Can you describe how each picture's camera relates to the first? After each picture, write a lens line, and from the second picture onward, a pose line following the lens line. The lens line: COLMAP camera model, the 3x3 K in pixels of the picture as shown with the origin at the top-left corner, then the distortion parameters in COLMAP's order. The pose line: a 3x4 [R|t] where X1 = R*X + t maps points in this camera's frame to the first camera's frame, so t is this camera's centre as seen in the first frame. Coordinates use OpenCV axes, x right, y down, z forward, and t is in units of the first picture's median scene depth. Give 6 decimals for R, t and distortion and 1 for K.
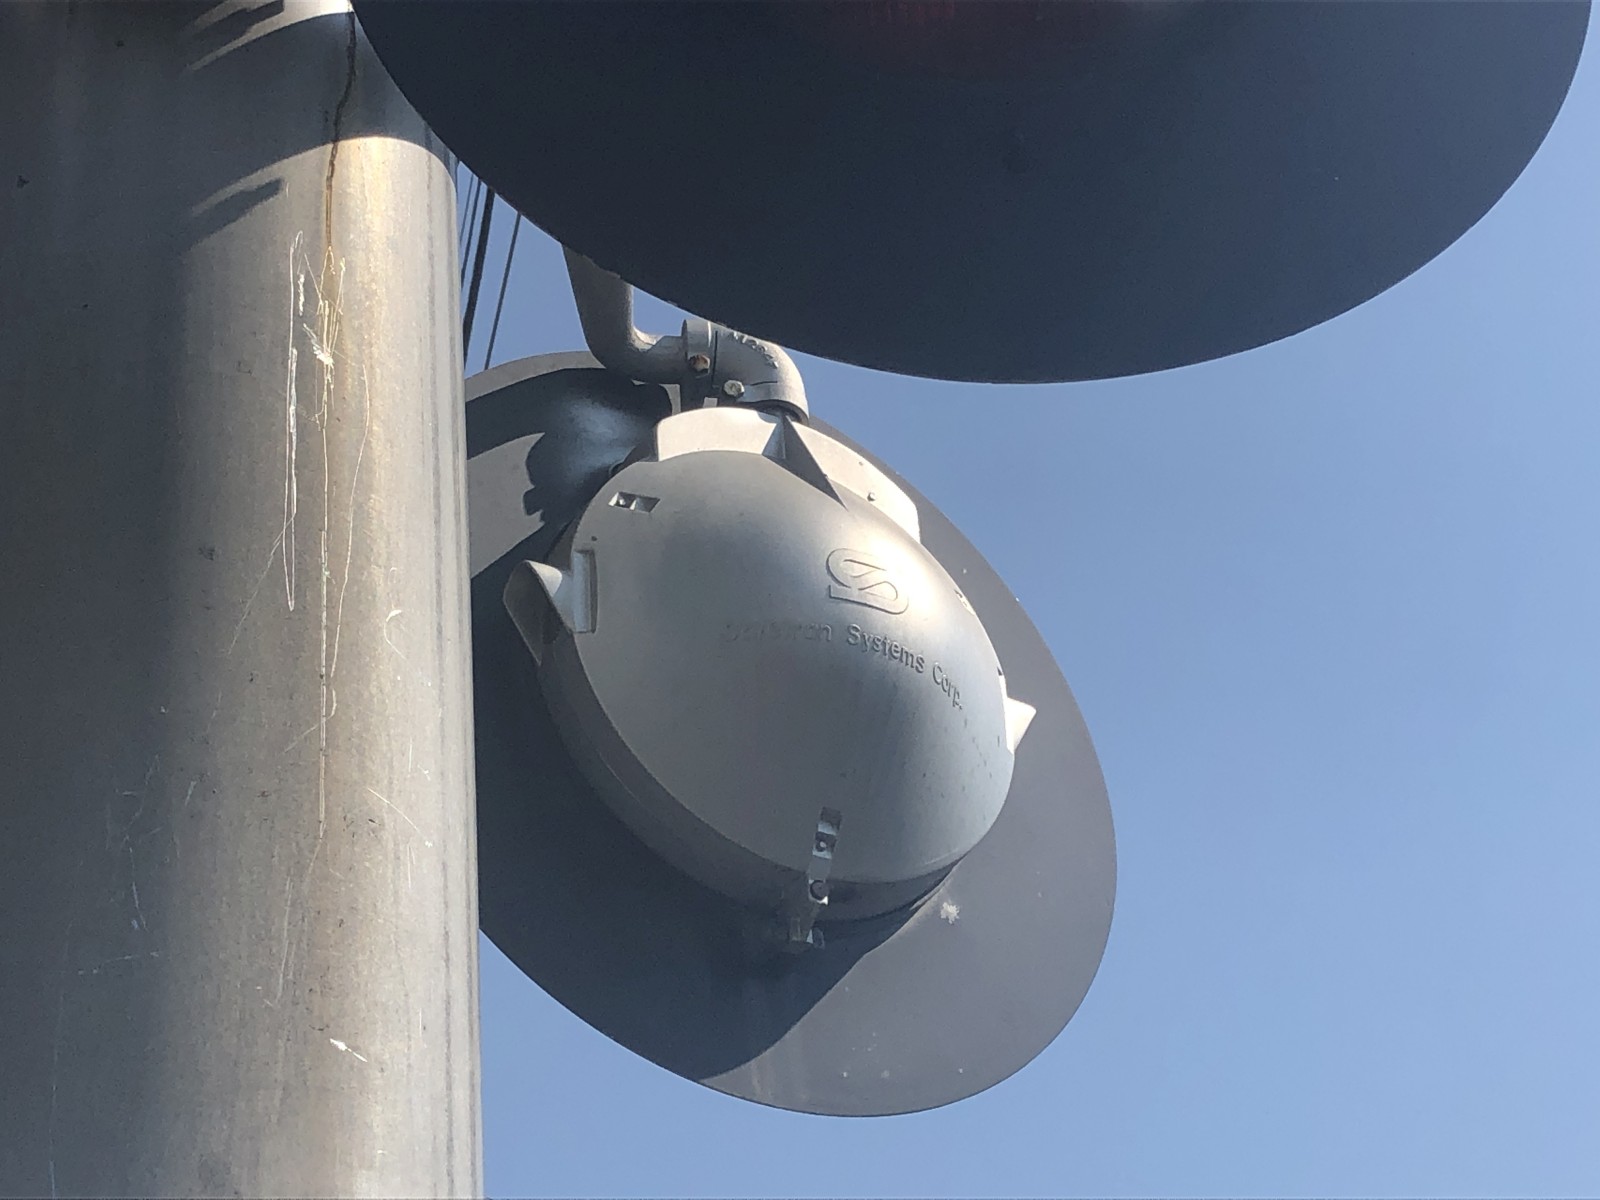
lens RADIAL K [[3265.6, 0, 800.0], [0, 3265.6, 600.0], [0, 0, 1]] dist [0.151326, -0.089149]
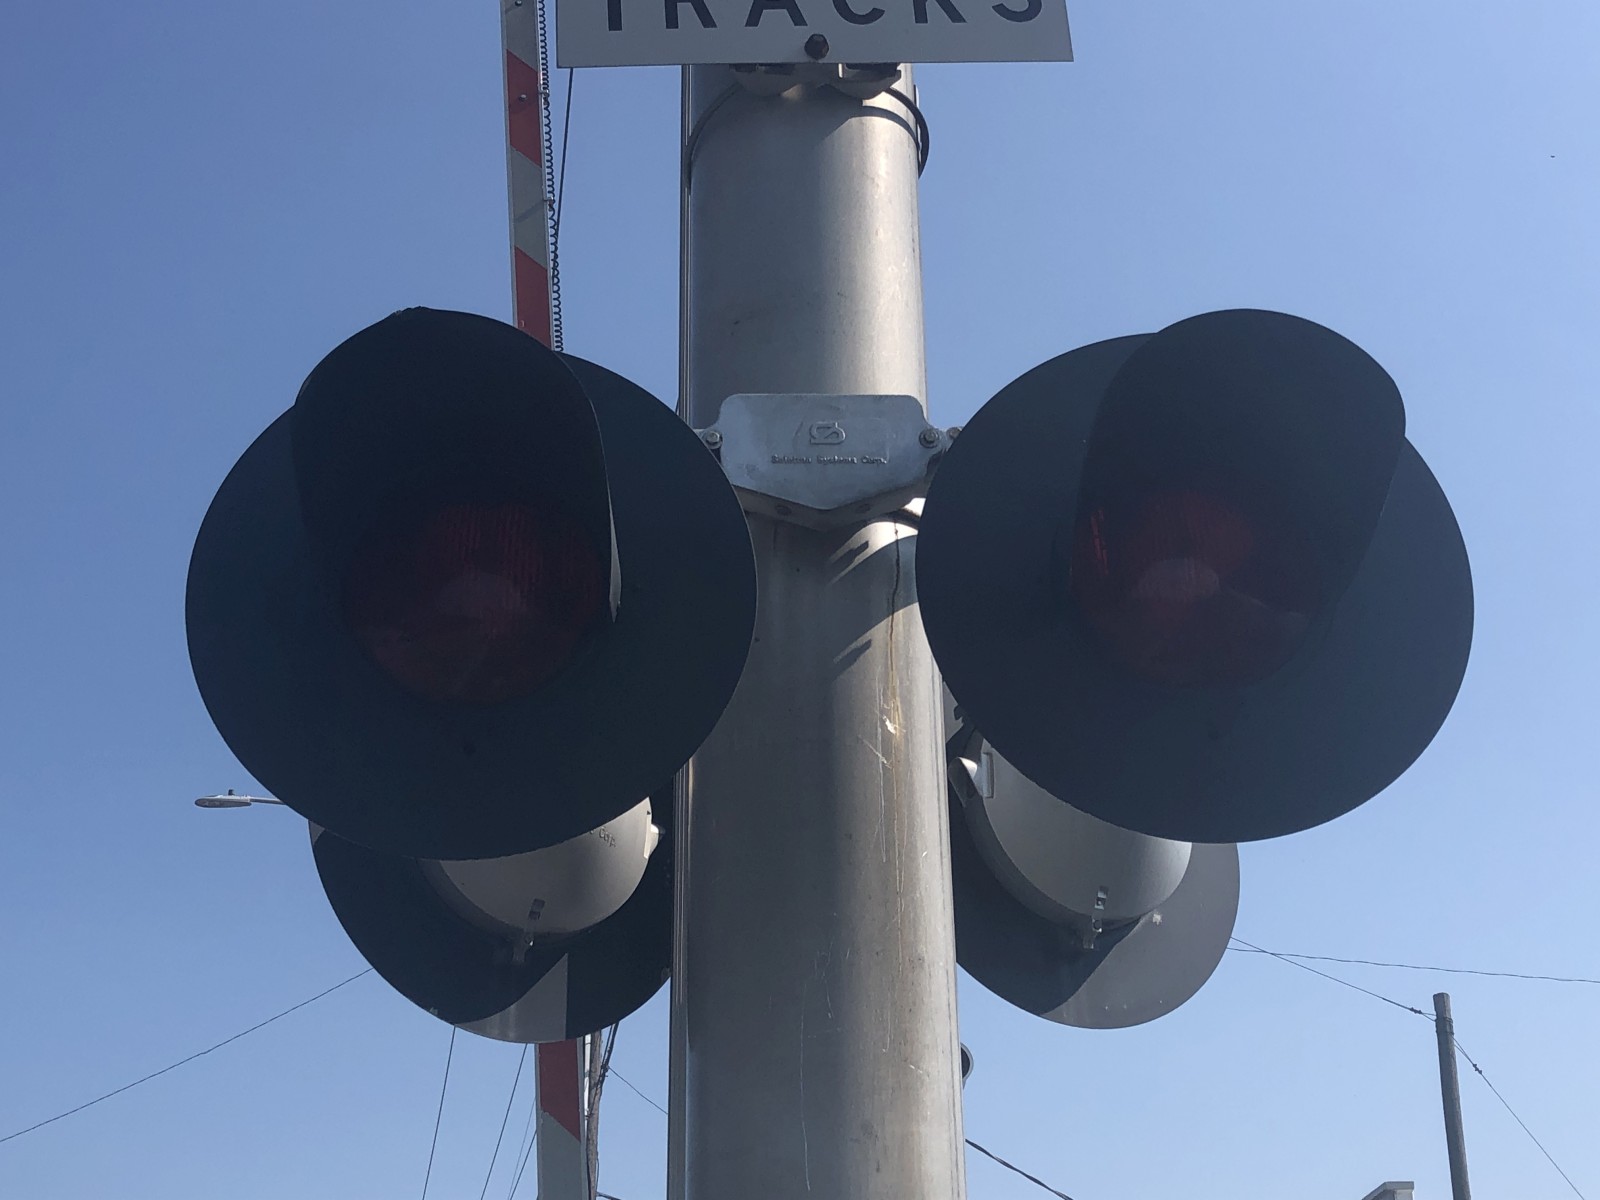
lens RADIAL K [[2213.6, 0, 800.0], [0, 2213.6, 600.0], [0, 0, 1]] dist [0.078680, -0.029677]
pose [[0.995368, 0.027201, -0.092215, -0.070505], [-0.016897, 0.993706, 0.110738, -0.329941], [0.094647, -0.108667, 0.989562, -0.497855]]
